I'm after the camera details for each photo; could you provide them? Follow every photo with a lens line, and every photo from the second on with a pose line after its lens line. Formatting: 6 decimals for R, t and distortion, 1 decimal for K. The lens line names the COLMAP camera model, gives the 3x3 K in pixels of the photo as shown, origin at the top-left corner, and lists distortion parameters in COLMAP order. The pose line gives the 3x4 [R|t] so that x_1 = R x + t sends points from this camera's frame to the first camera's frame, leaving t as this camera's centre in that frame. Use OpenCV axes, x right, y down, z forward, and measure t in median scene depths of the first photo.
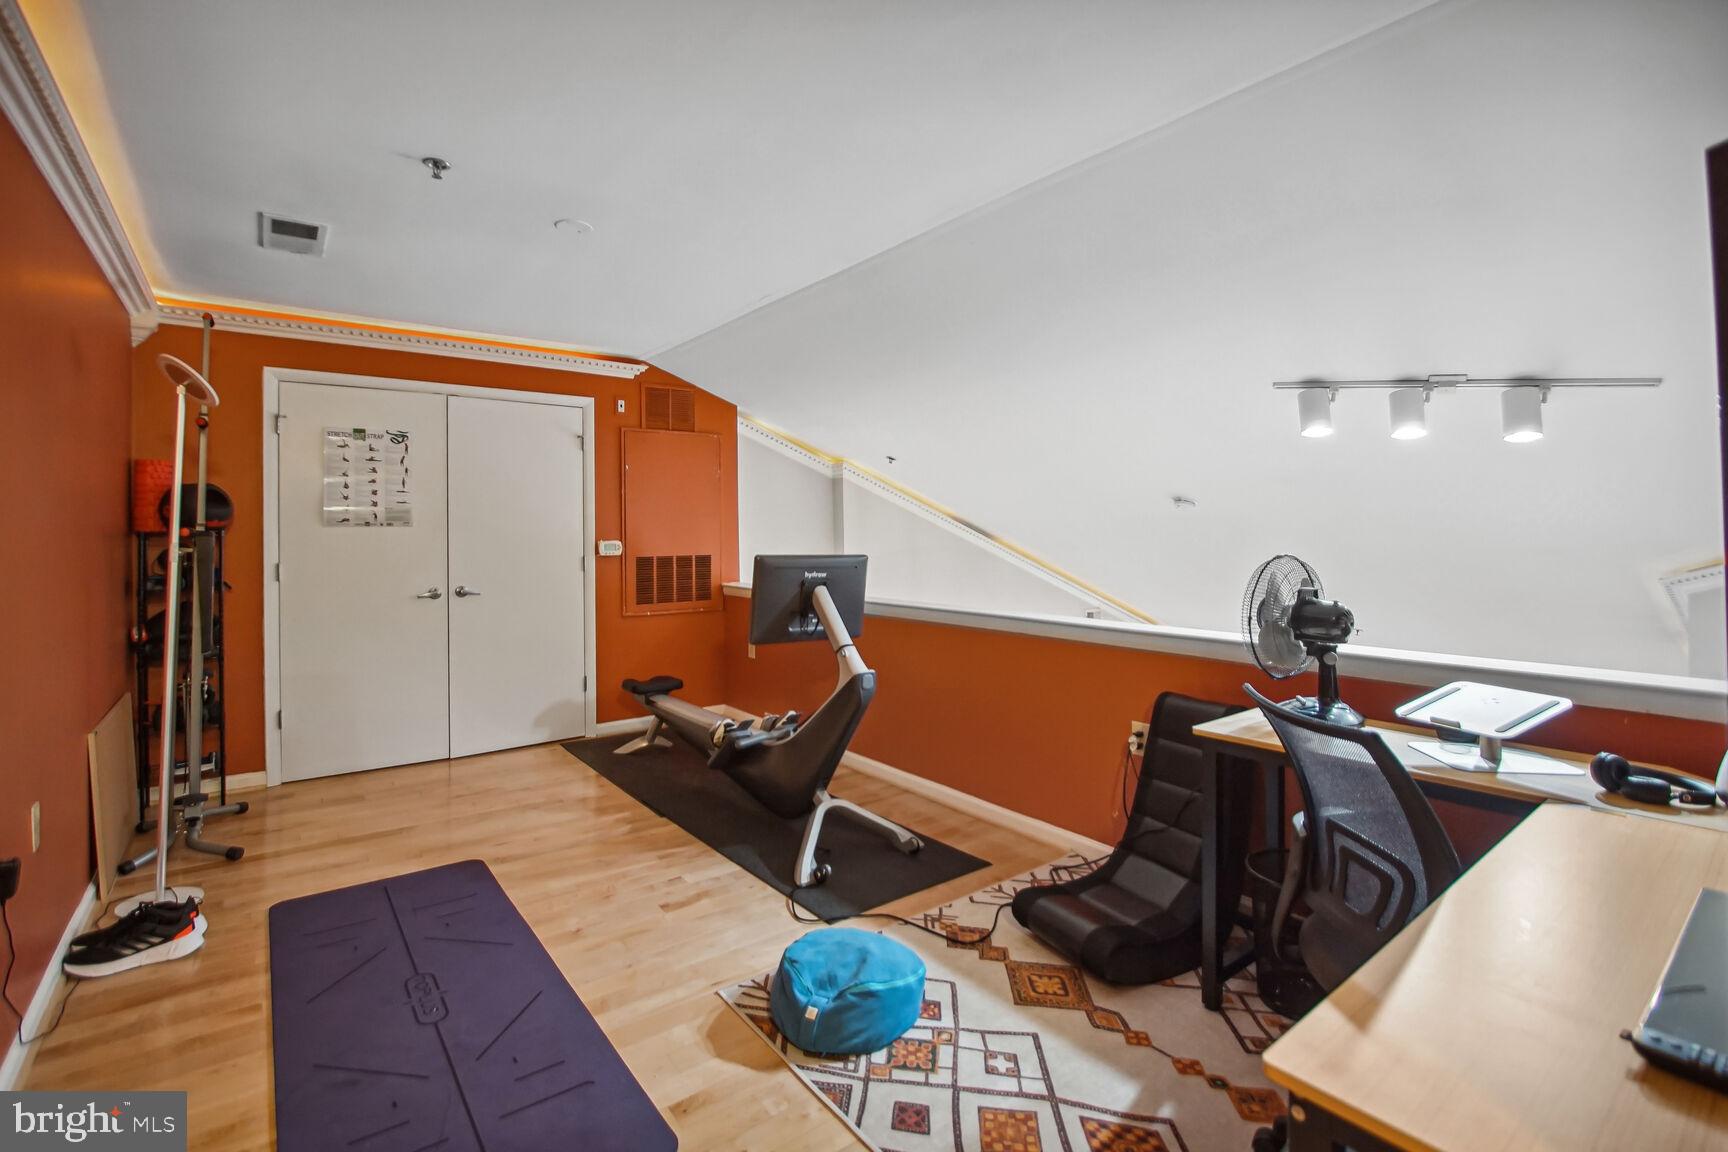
lens RADIAL K [[776.0, 0, 868.2], [0, 776.0, 565.9], [0, 0, 1]] dist [-0.018403, 0.001028]
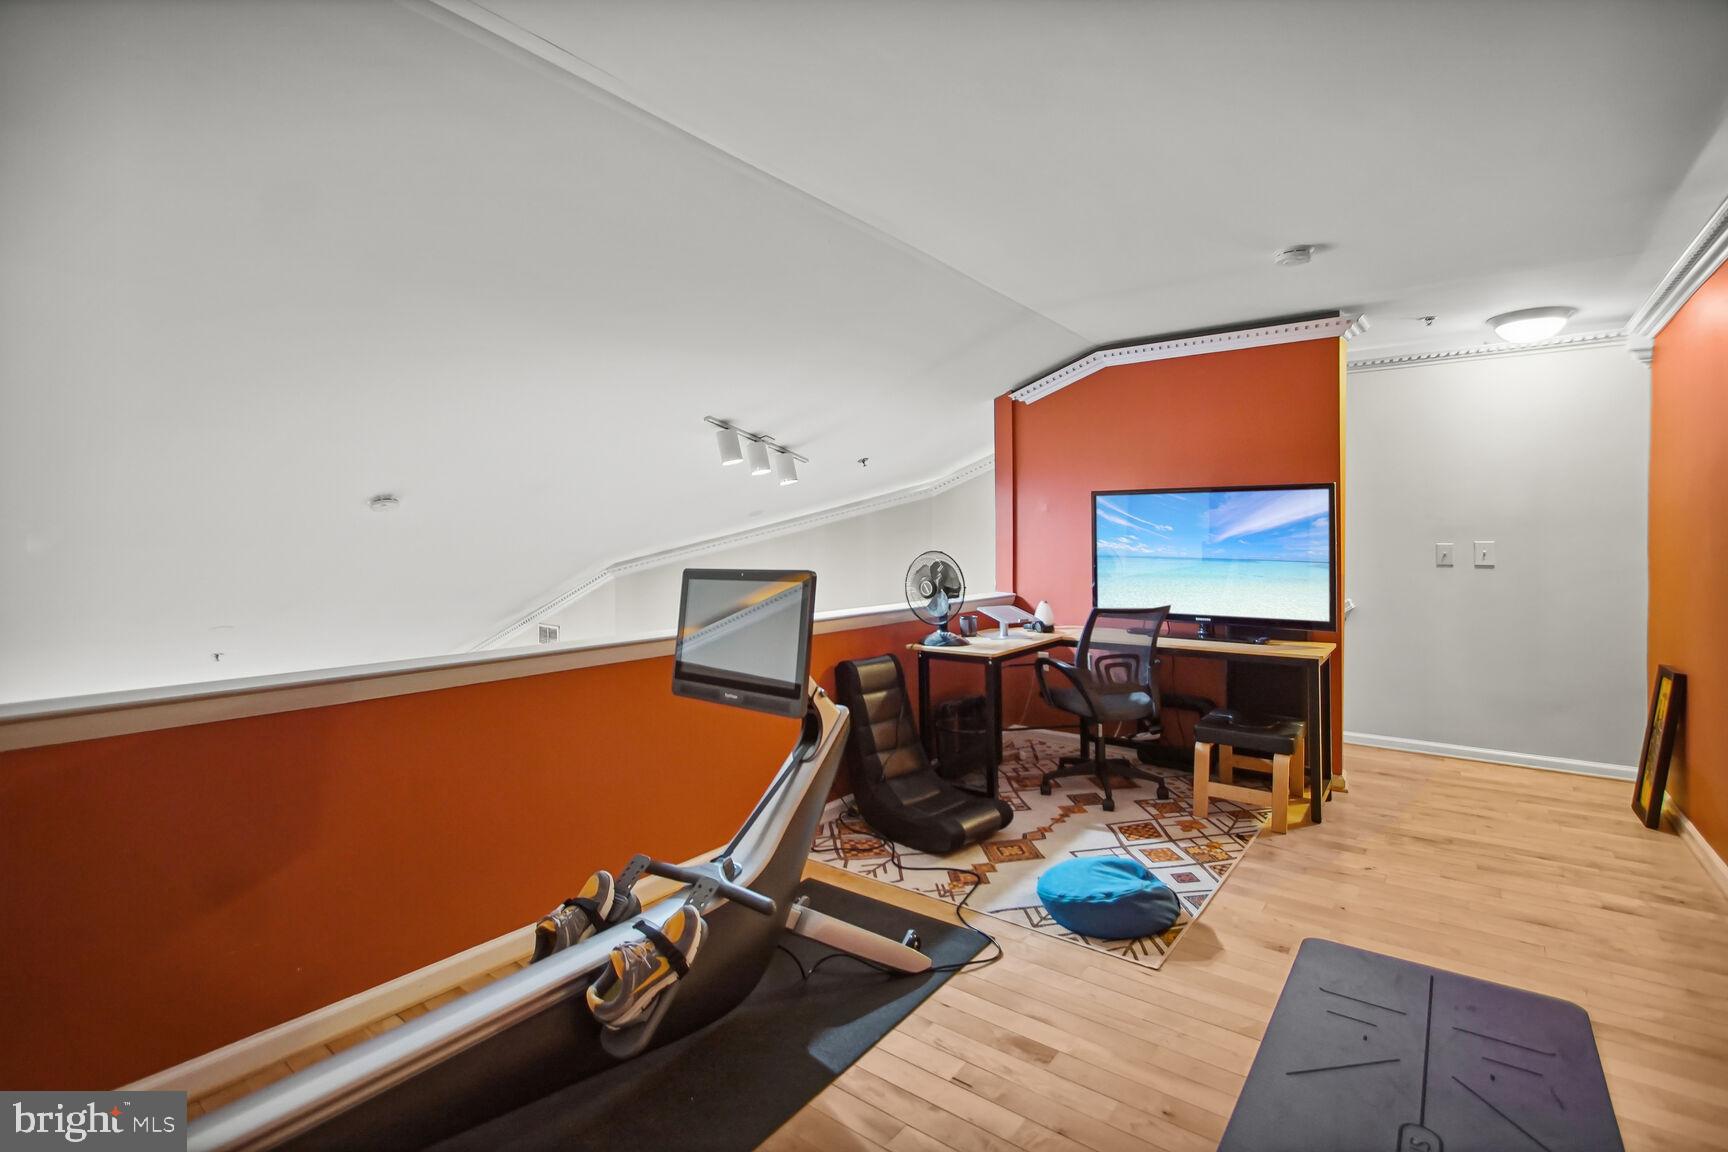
lens RADIAL K [[776.0, 0, 870.0], [0, 776.0, 562.5], [0, 0, 1]] dist [-0.018403, 0.001028]
pose [[-0.252711, -0.024119, 0.967241, -1.144152], [0.034030, 0.998849, 0.033798, -0.054768], [-0.966943, 0.041457, -0.251599, 1.684282]]
